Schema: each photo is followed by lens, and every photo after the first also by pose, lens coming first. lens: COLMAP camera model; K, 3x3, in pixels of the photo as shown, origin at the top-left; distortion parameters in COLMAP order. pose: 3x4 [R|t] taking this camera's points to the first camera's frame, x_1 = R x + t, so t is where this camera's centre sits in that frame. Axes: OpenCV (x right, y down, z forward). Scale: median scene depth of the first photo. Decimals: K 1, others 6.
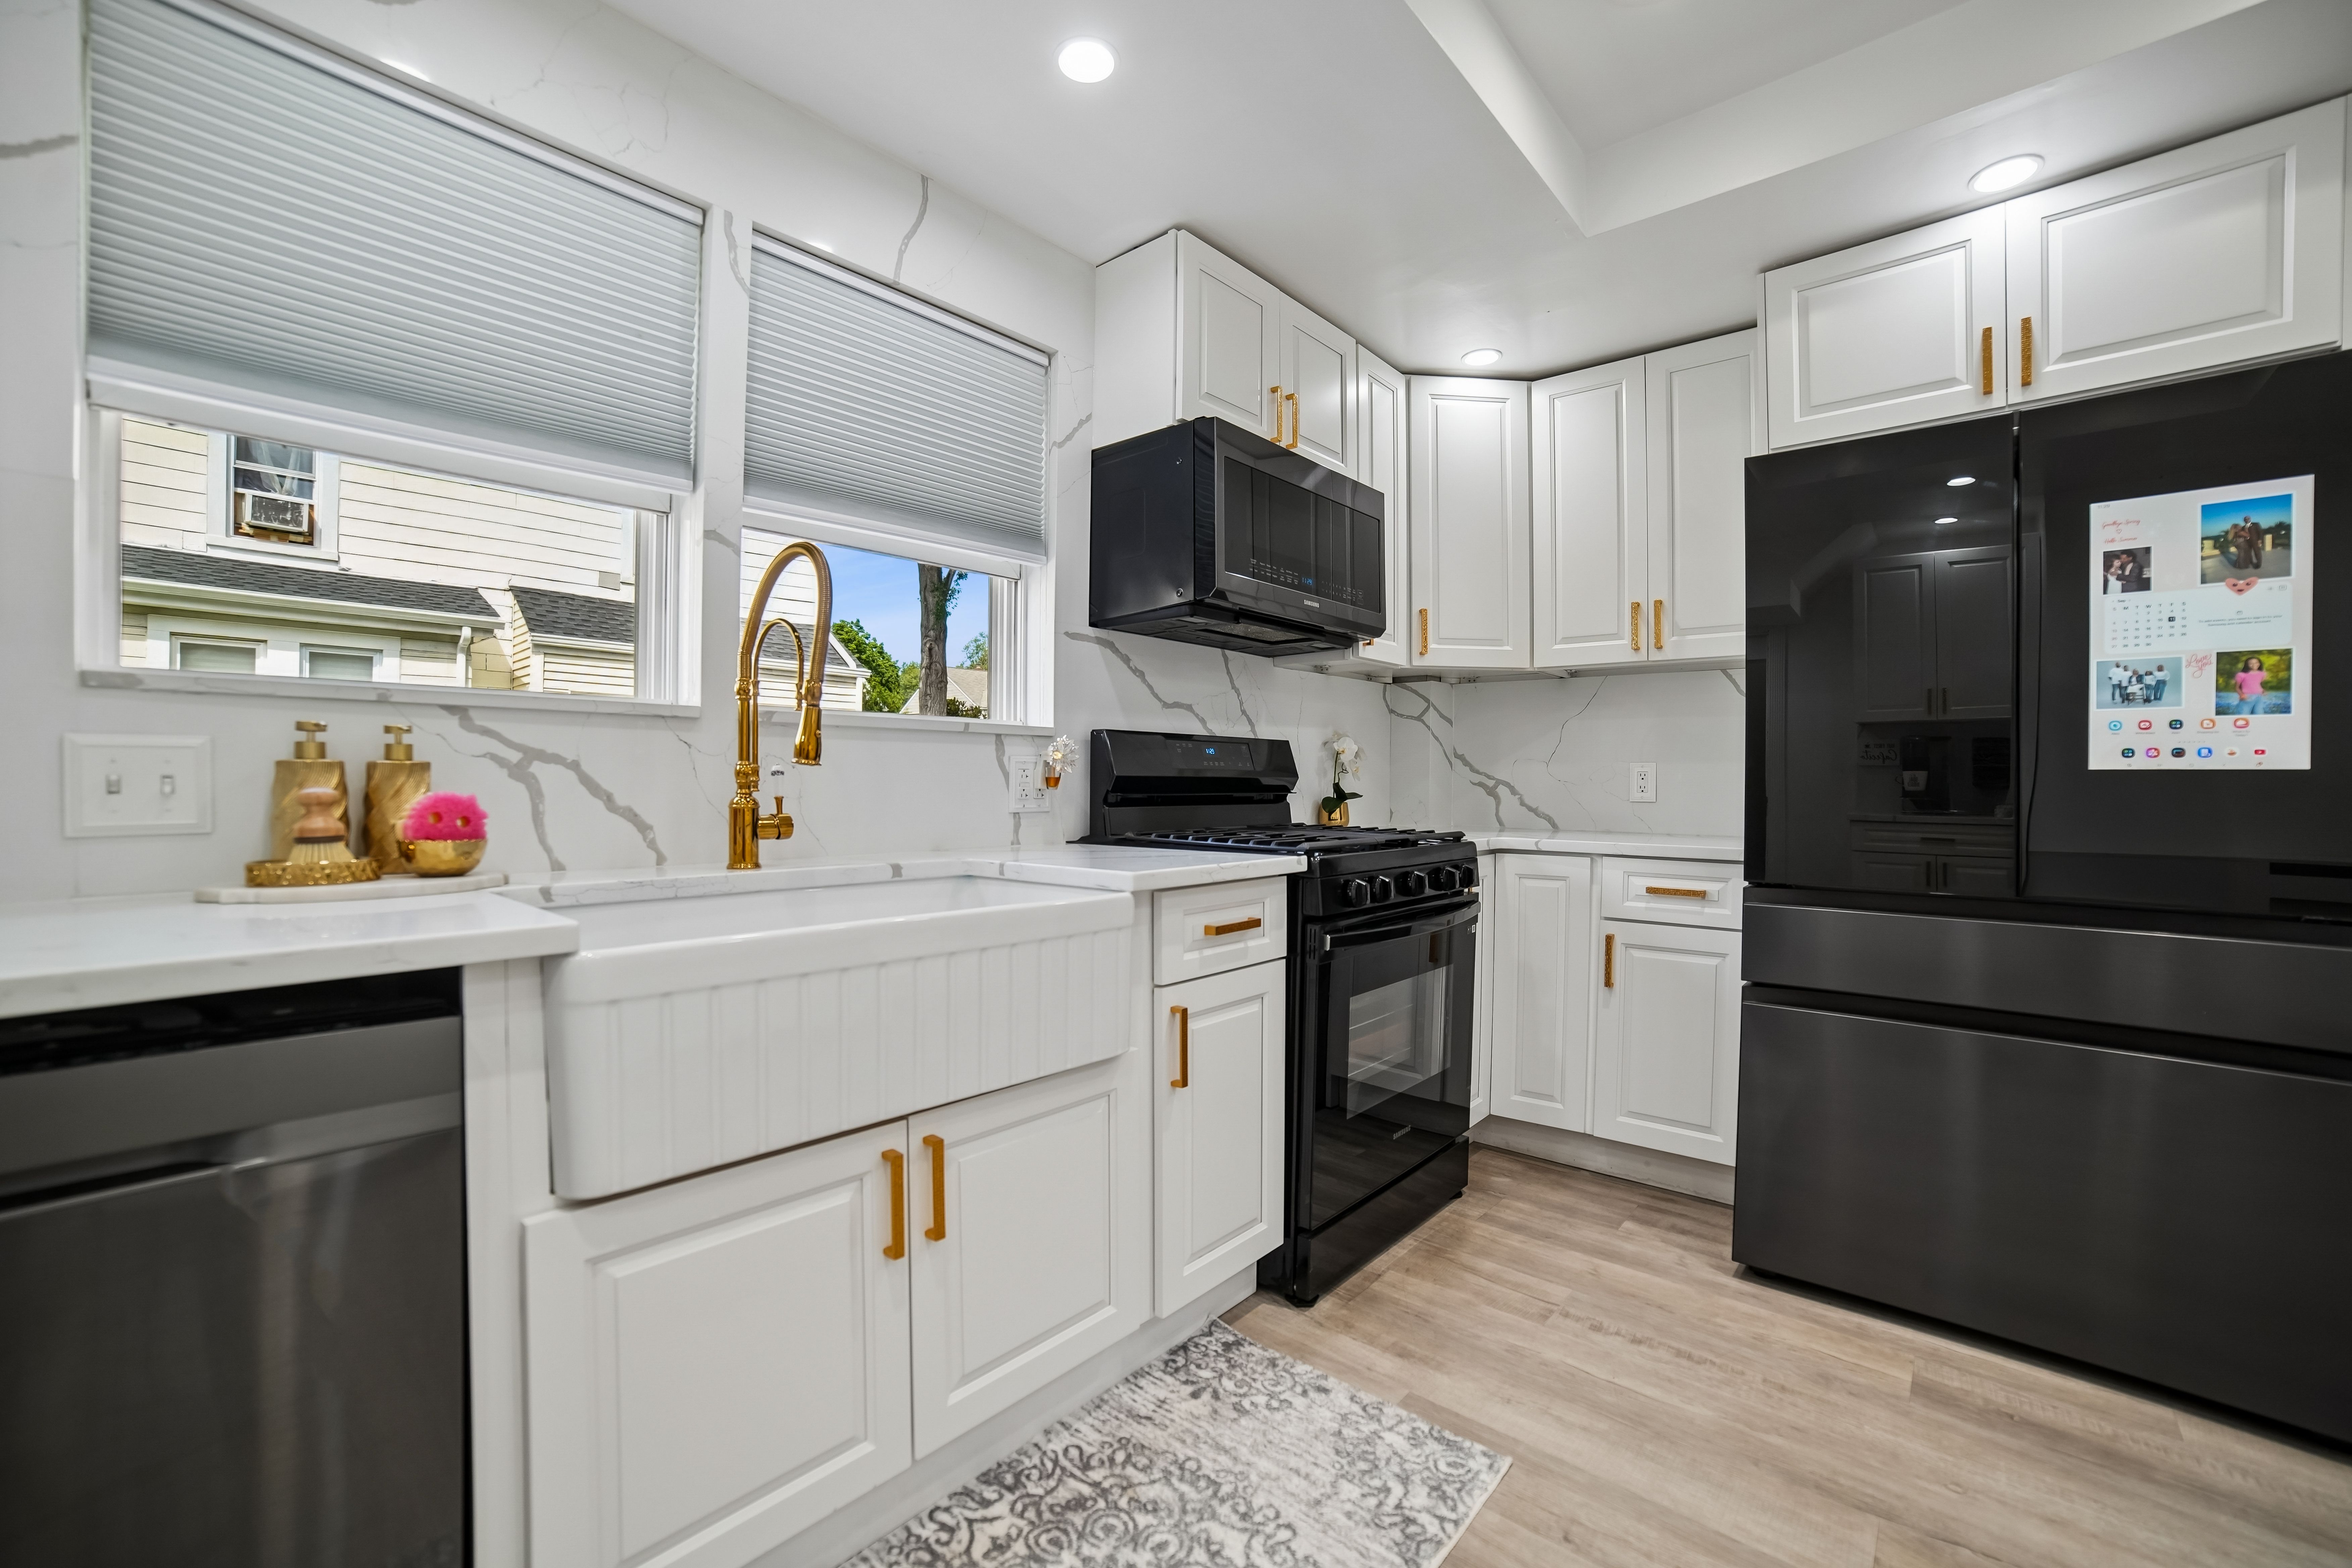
lens RADIAL K [[973.5, 0, 1165.4], [0, 973.5, 787.0], [0, 0, 1]] dist [-0.085170, 0.030797]
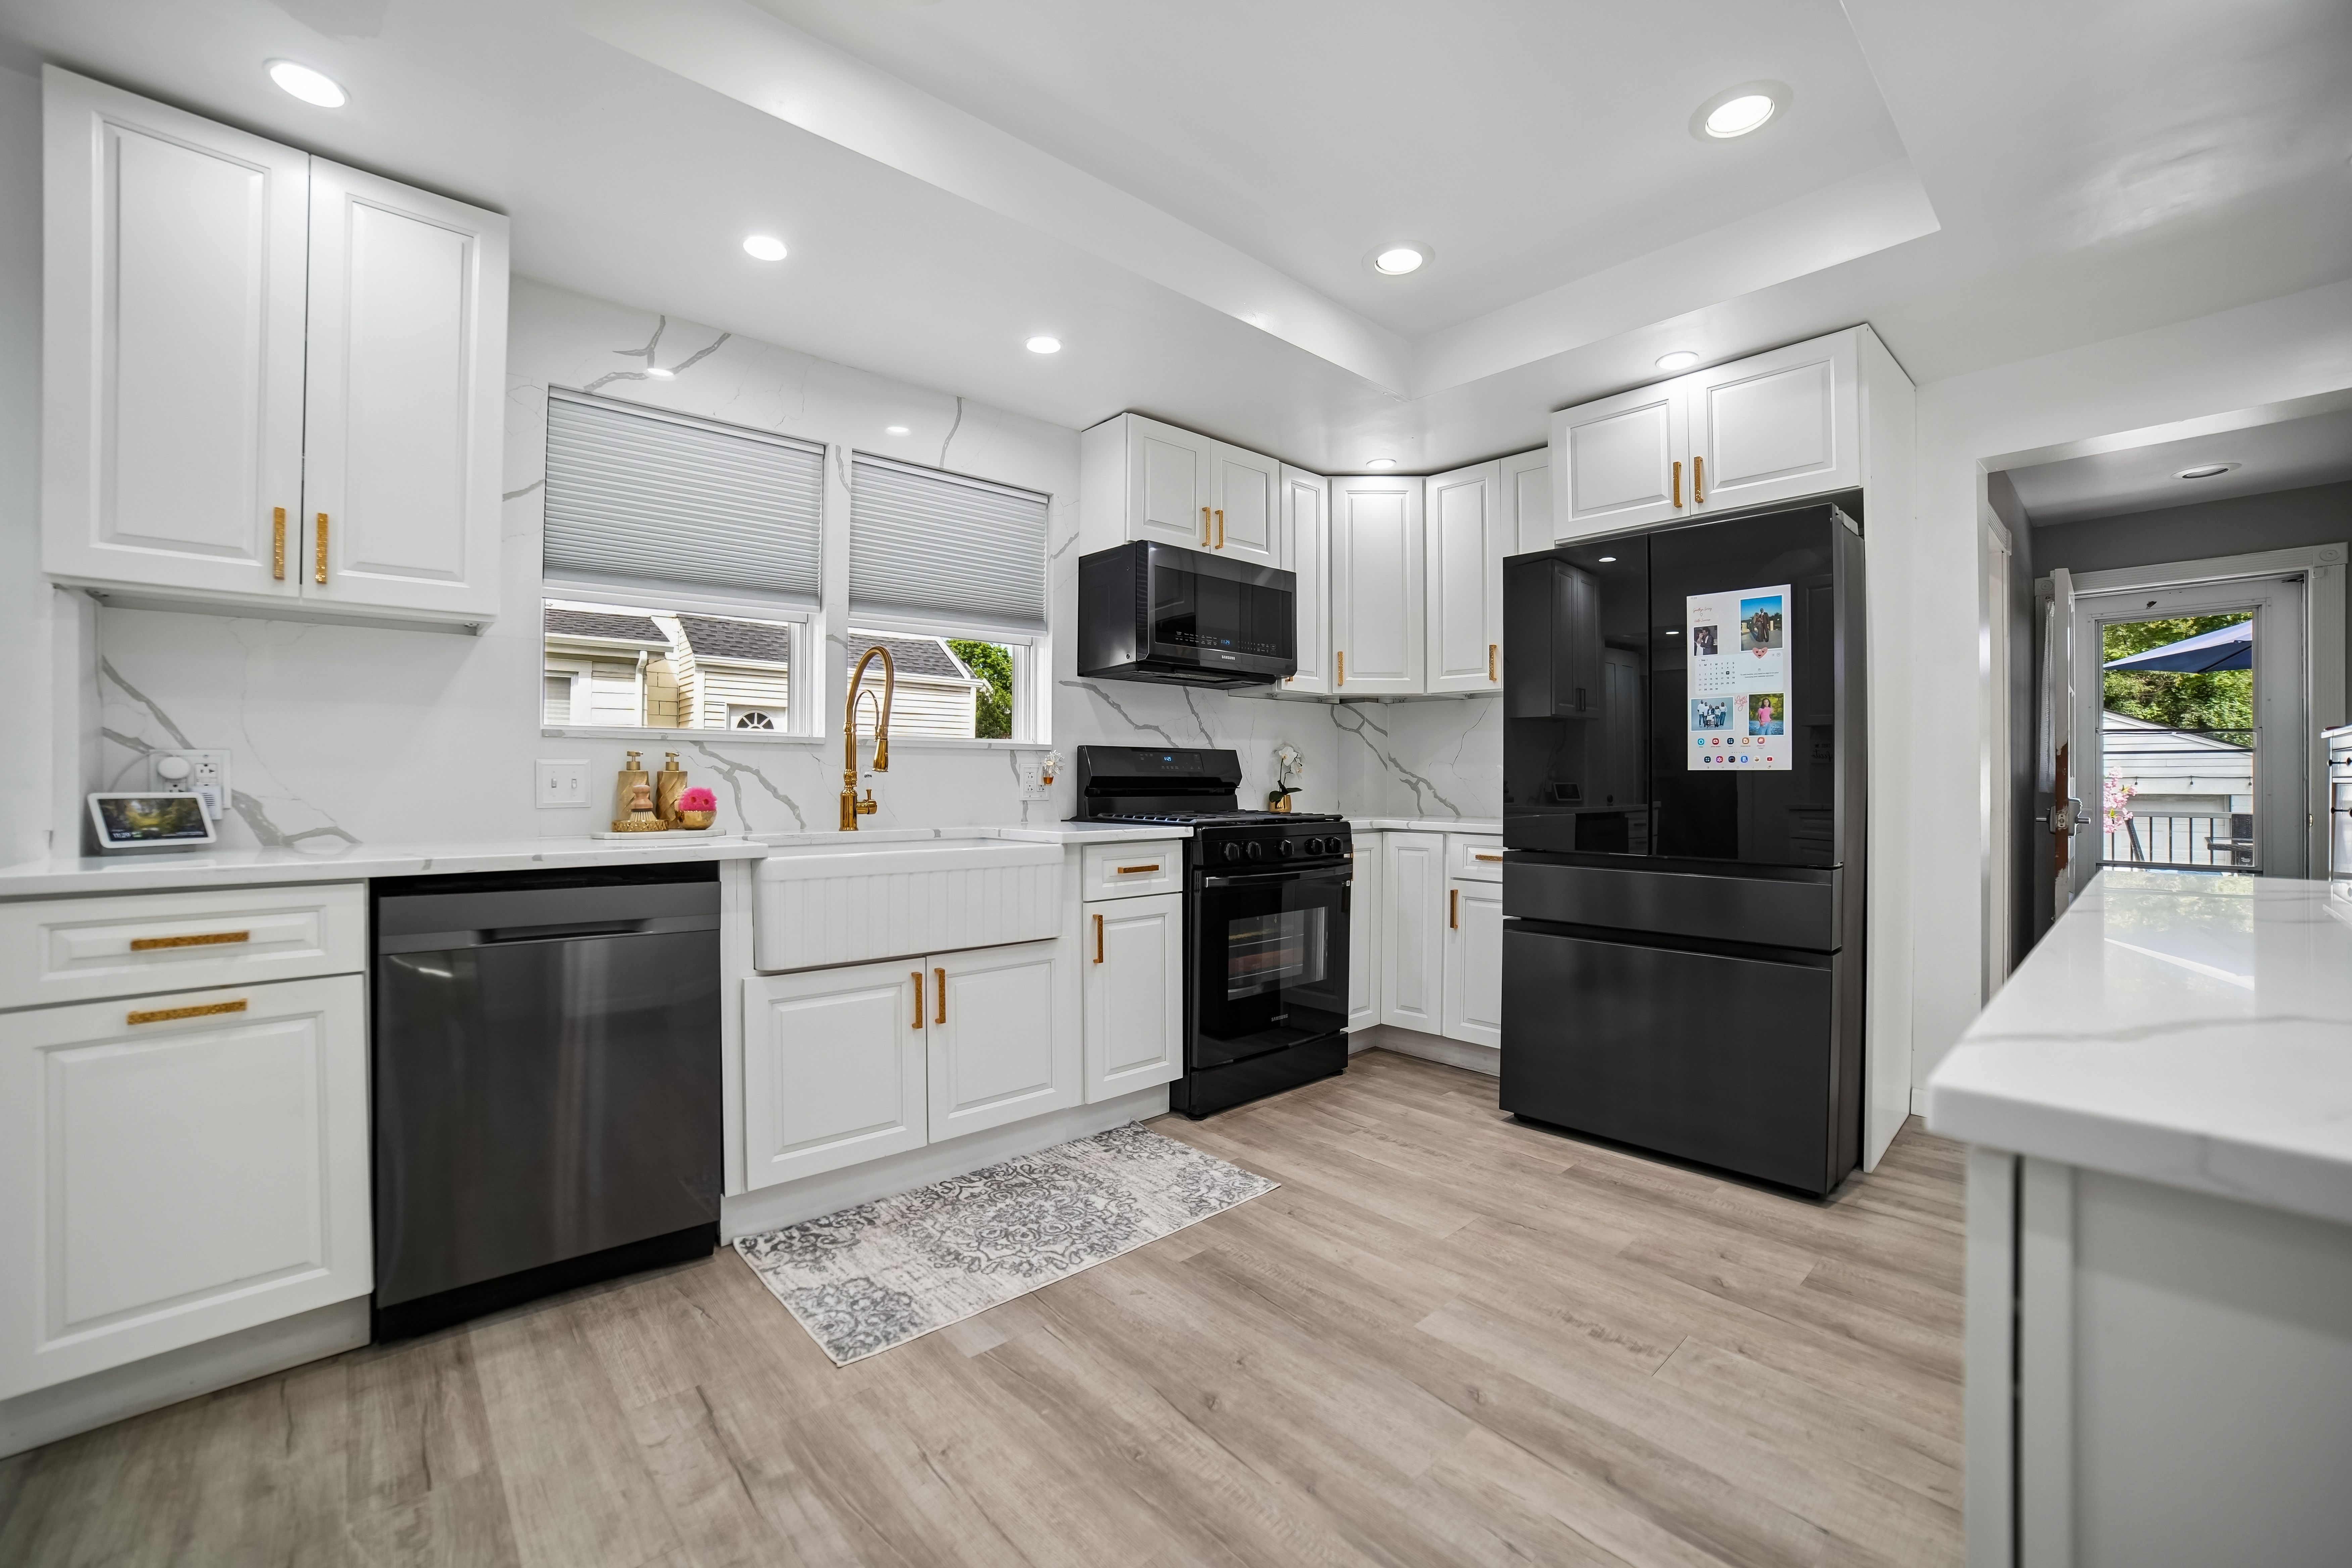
lens RADIAL K [[968.6, 0, 1176.7], [0, 968.6, 778.2], [0, 0, 1]] dist [-0.089472, 0.030189]
pose [[0.993704, -0.003182, -0.111988, 0.293829], [0.002373, 0.999970, -0.007355, 0.002964], [0.112008, 0.007043, 0.993682, -0.562148]]
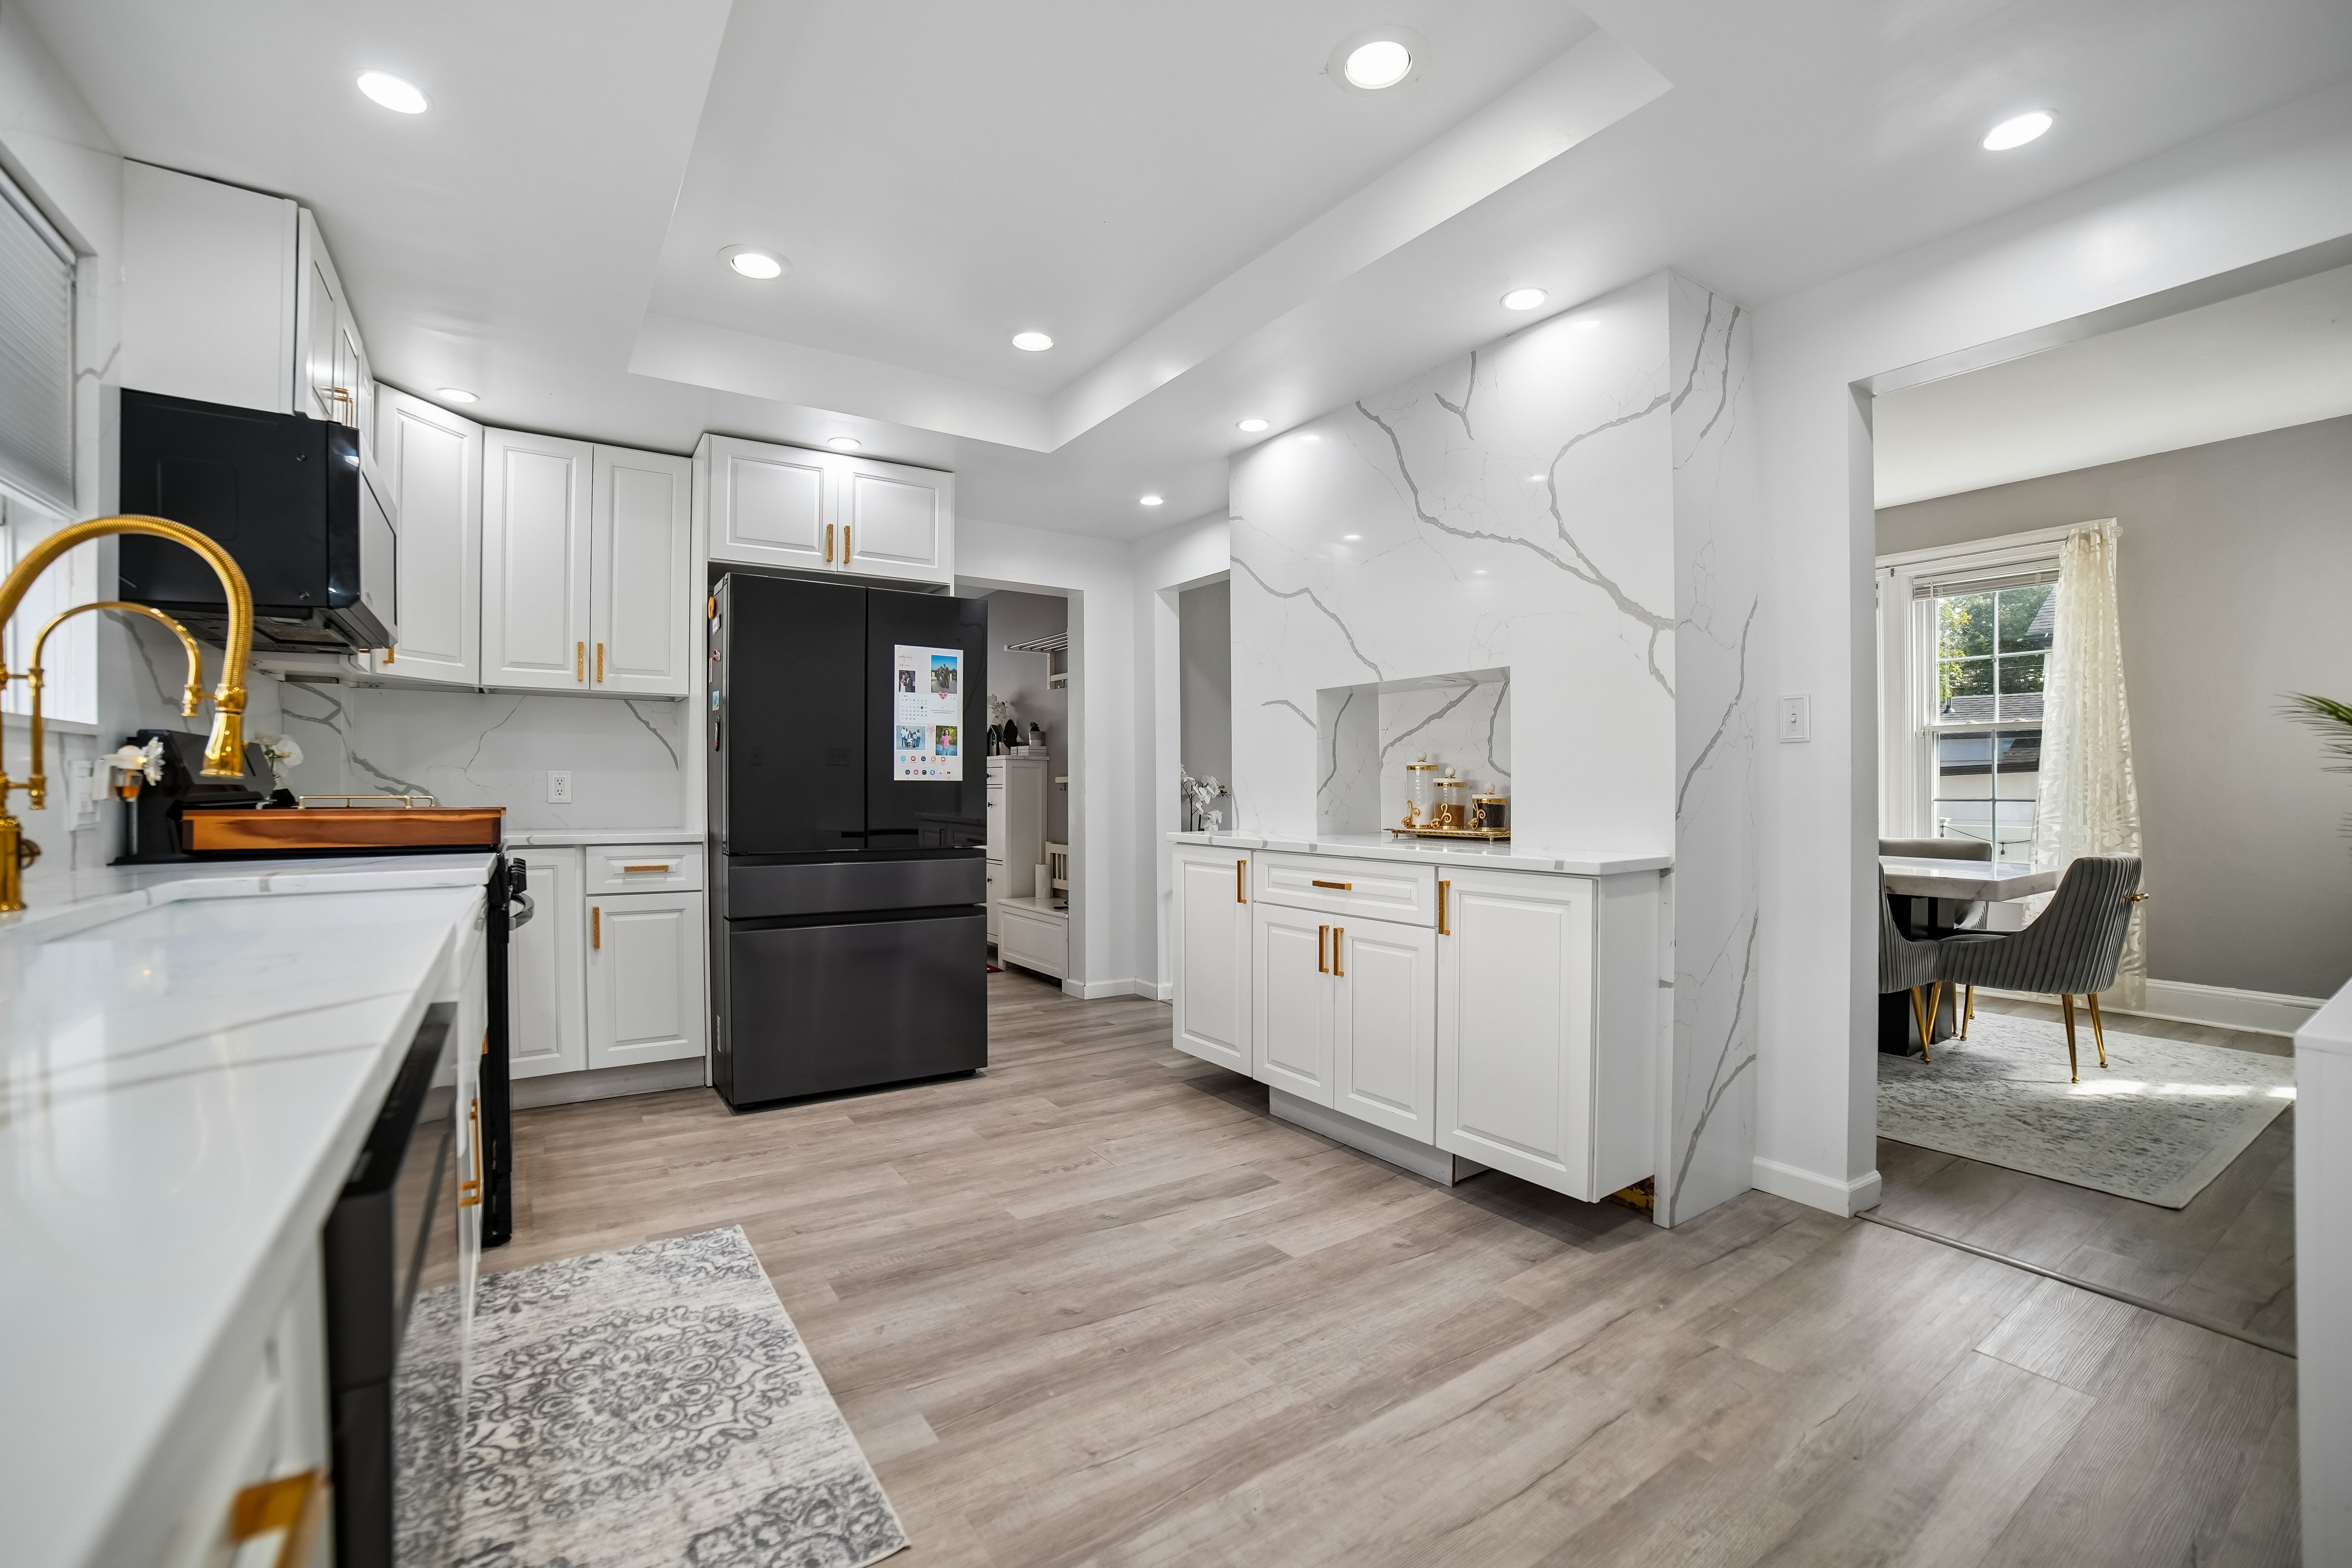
lens RADIAL K [[981.6, 0, 1175.5], [0, 981.6, 798.7], [0, 0, 1]] dist [-0.124970, 0.048147]
pose [[0.238201, -0.016584, 0.971074, -0.743396], [0.004357, 0.999862, 0.016007, -0.008985], [-0.971206, 0.000418, 0.238241, -0.062040]]
